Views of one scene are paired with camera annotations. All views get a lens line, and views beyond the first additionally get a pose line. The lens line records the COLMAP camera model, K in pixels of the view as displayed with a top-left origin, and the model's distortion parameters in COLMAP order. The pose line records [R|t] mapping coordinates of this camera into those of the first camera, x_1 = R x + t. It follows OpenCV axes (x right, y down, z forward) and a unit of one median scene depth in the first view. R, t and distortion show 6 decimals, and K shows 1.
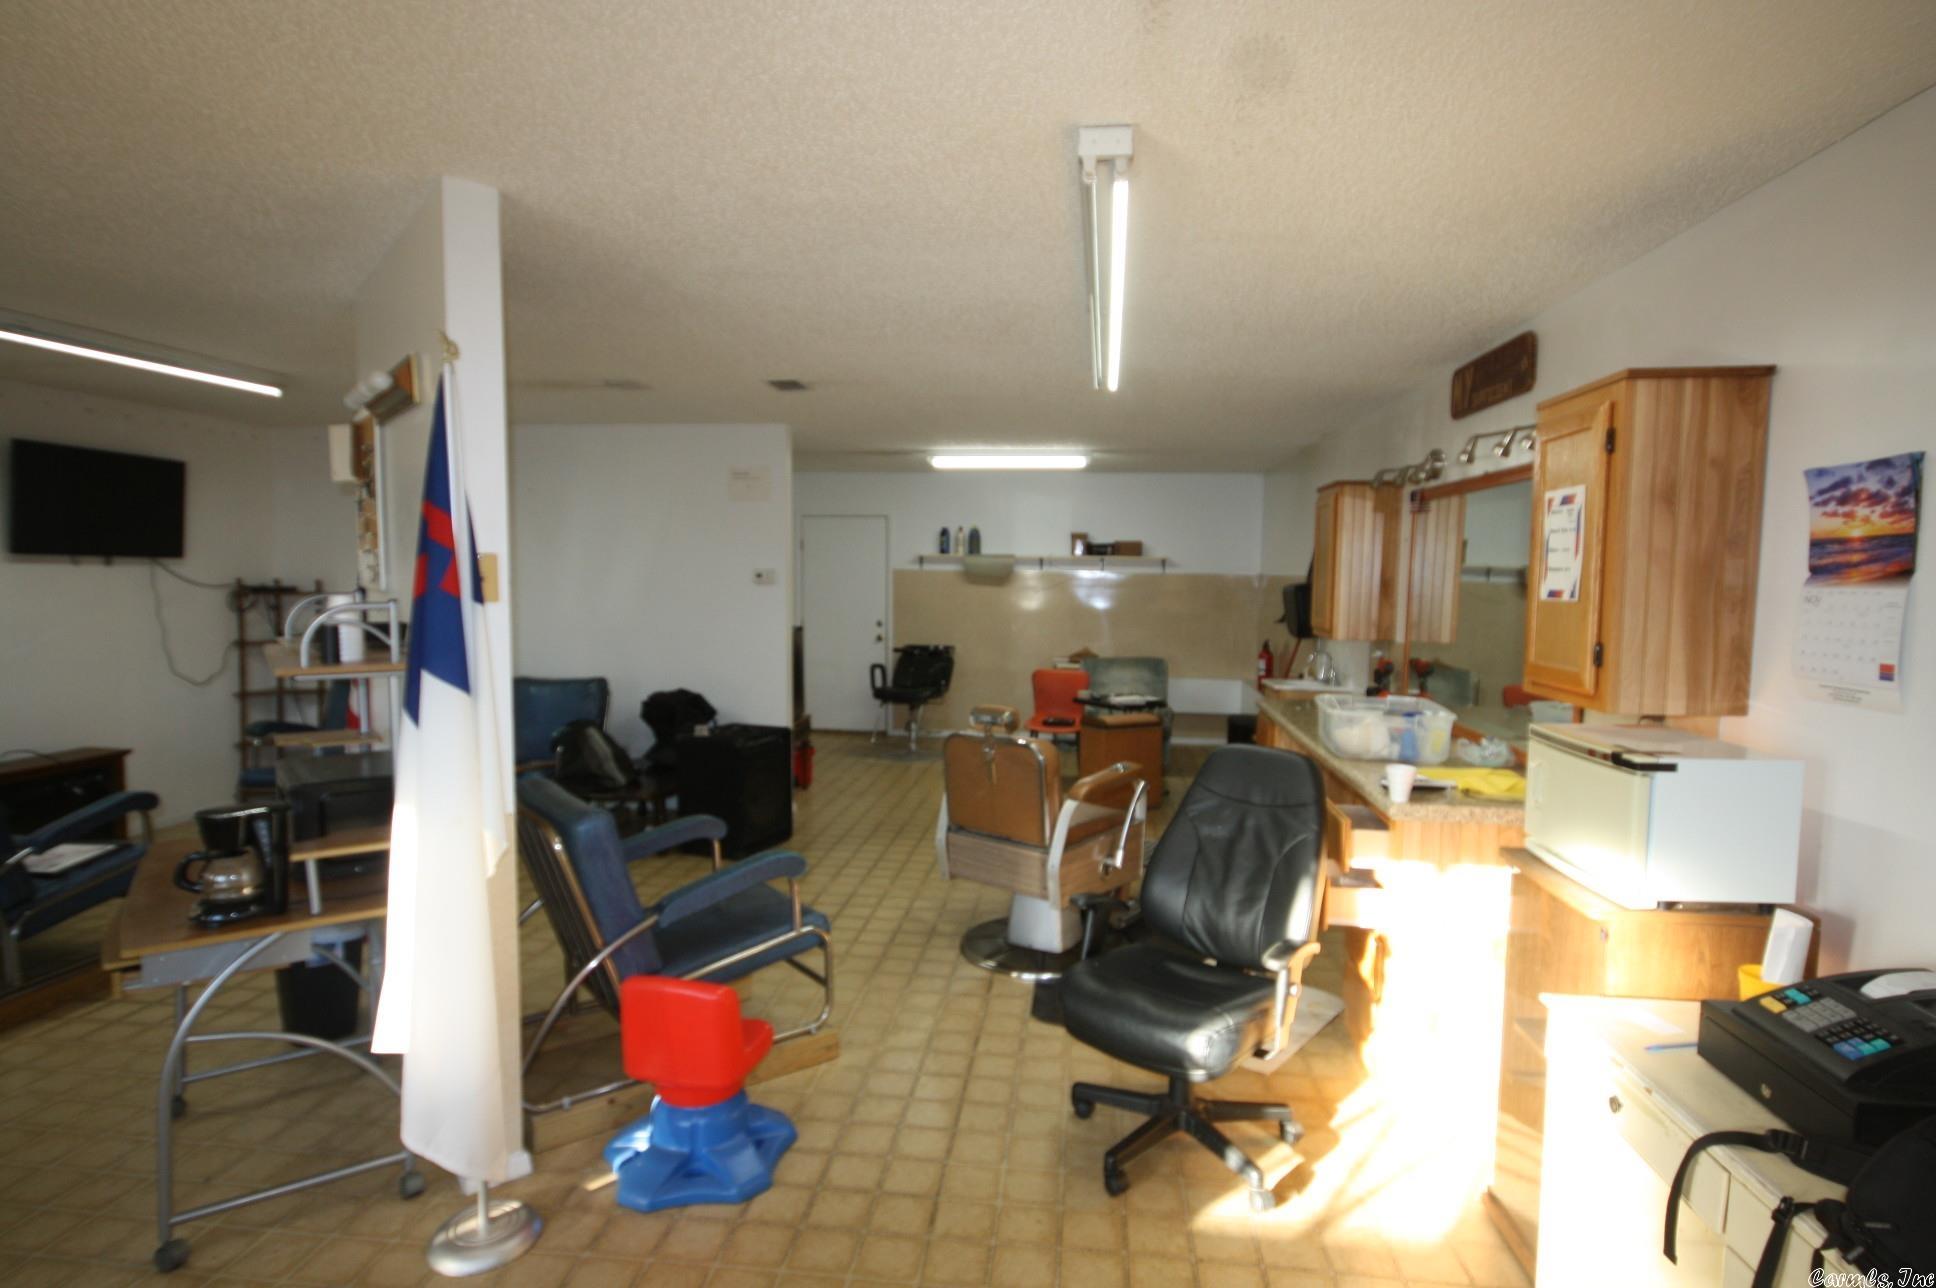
lens RADIAL K [[1021.0, 0, 973.4], [0, 1021.0, 654.7], [0, 0, 1]] dist [0.016957, -0.004491]
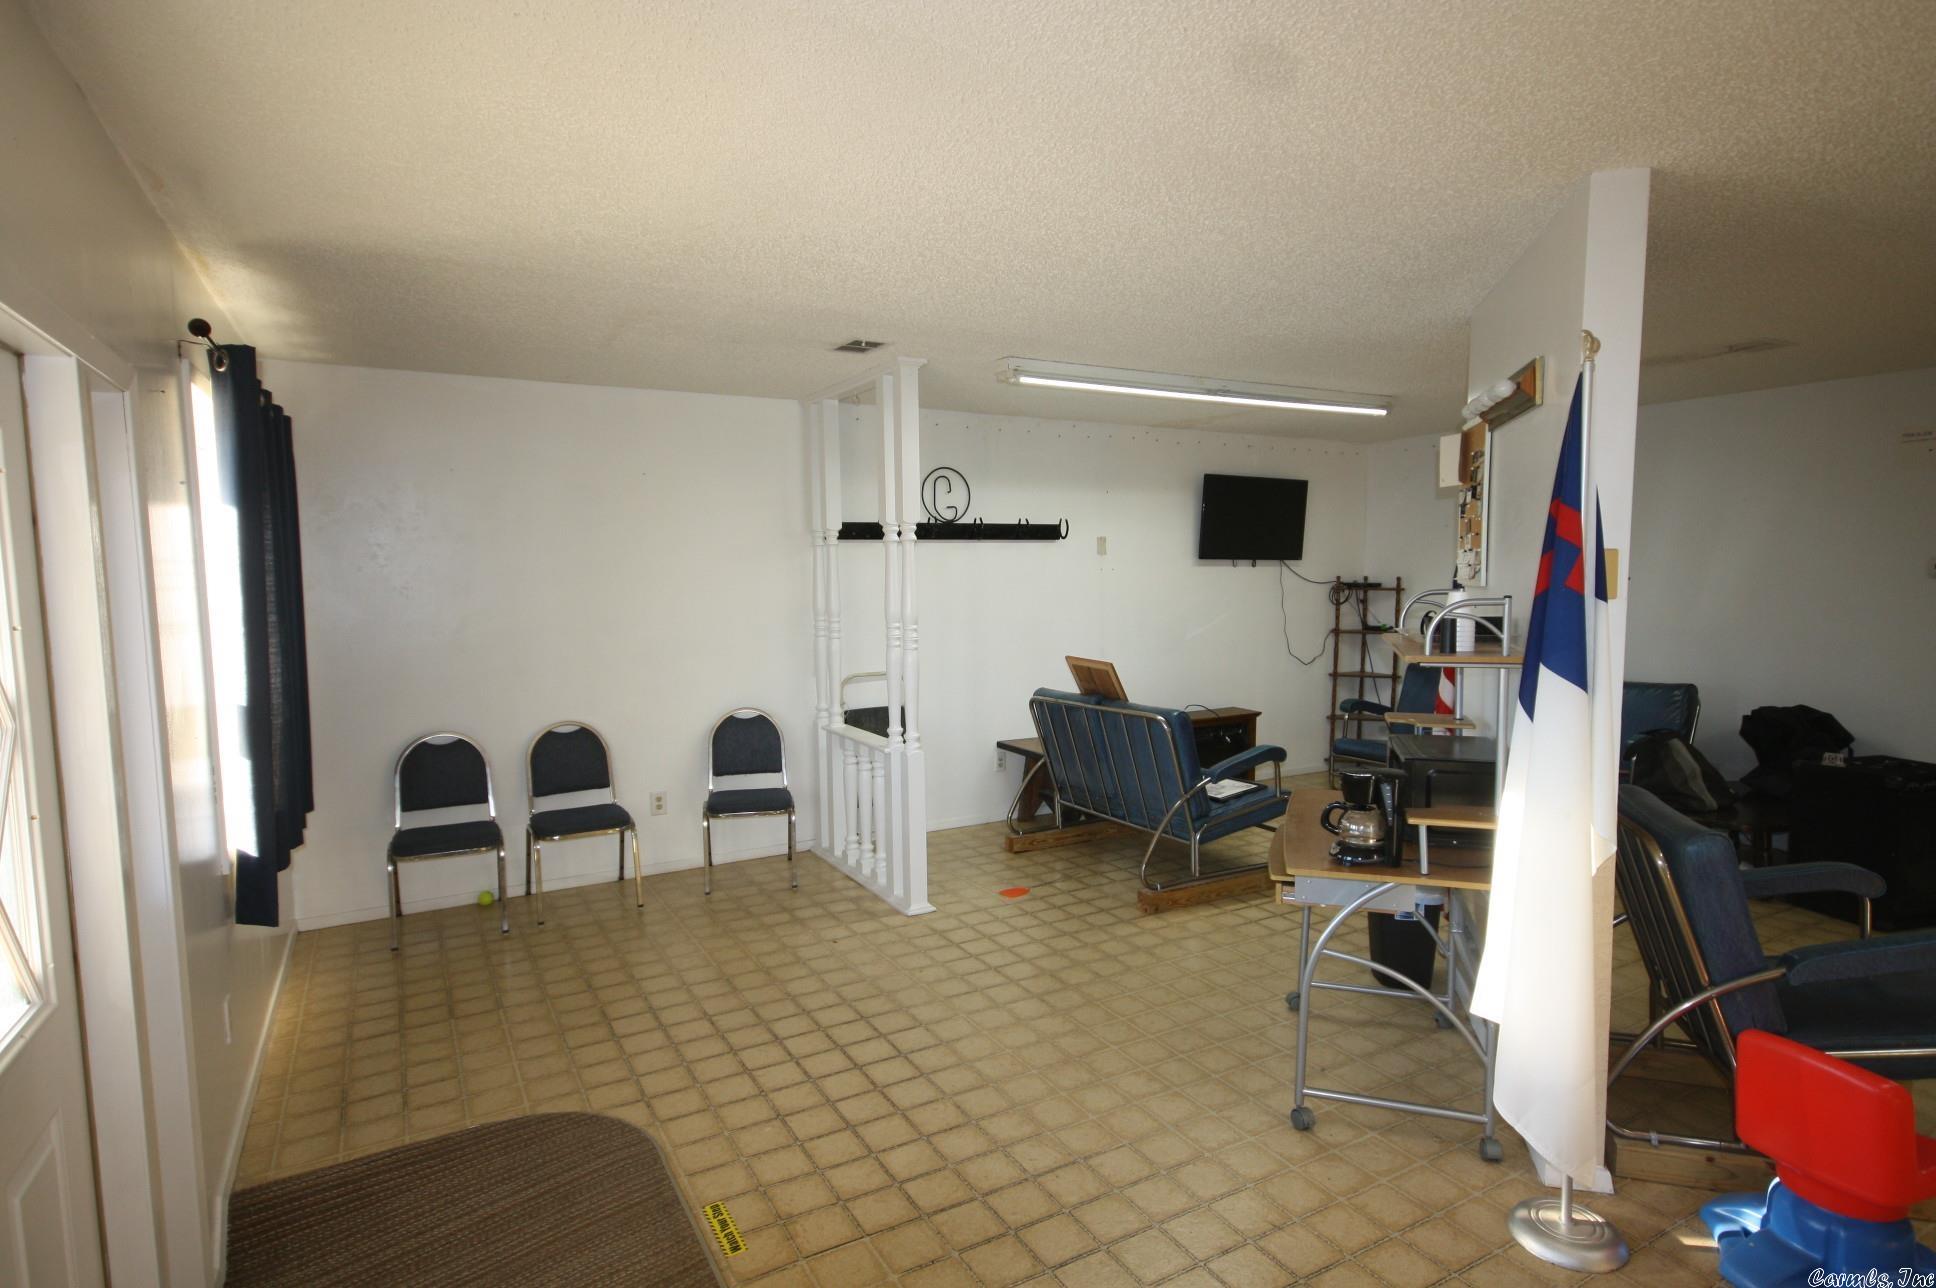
lens RADIAL K [[1021.0, 0, 972.4], [0, 1021.0, 654.4], [0, 0, 1]] dist [0.016957, -0.004491]
pose [[0.588294, 0.053694, -0.806863, -0.032057], [-0.049679, 0.998308, 0.030213, 0.001777], [0.807120, 0.022310, 0.589966, -0.059286]]
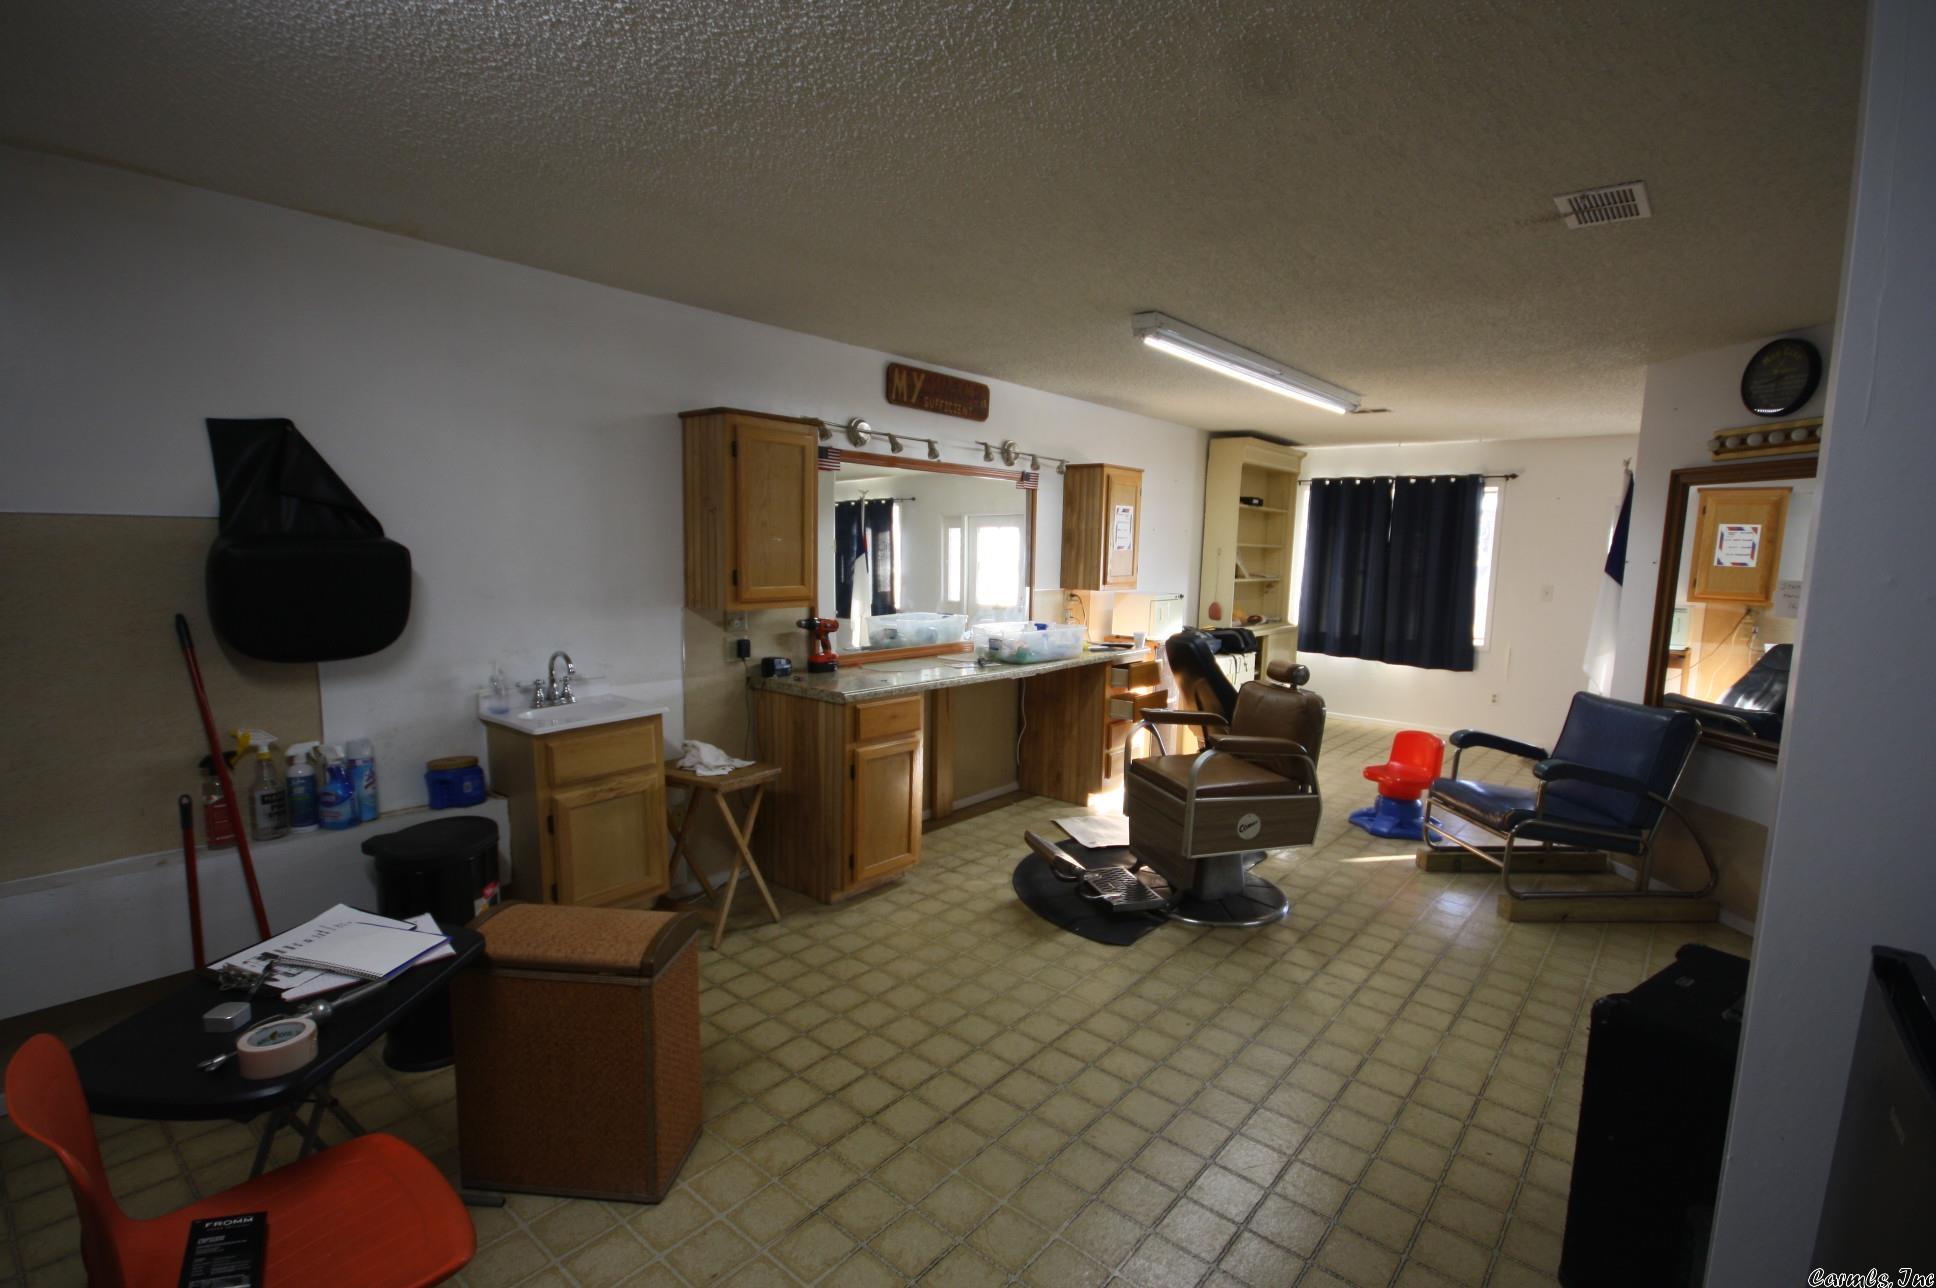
lens RADIAL K [[894.8, 0, 968.9], [0, 894.8, 649.1], [0, 0, 1]] dist [-0.002380, -0.000050]
pose [[-0.831936, -0.092008, 0.547190, -0.358716], [0.022900, 0.979623, 0.199536, -0.266095], [-0.554399, 0.178532, -0.812876, 3.096717]]
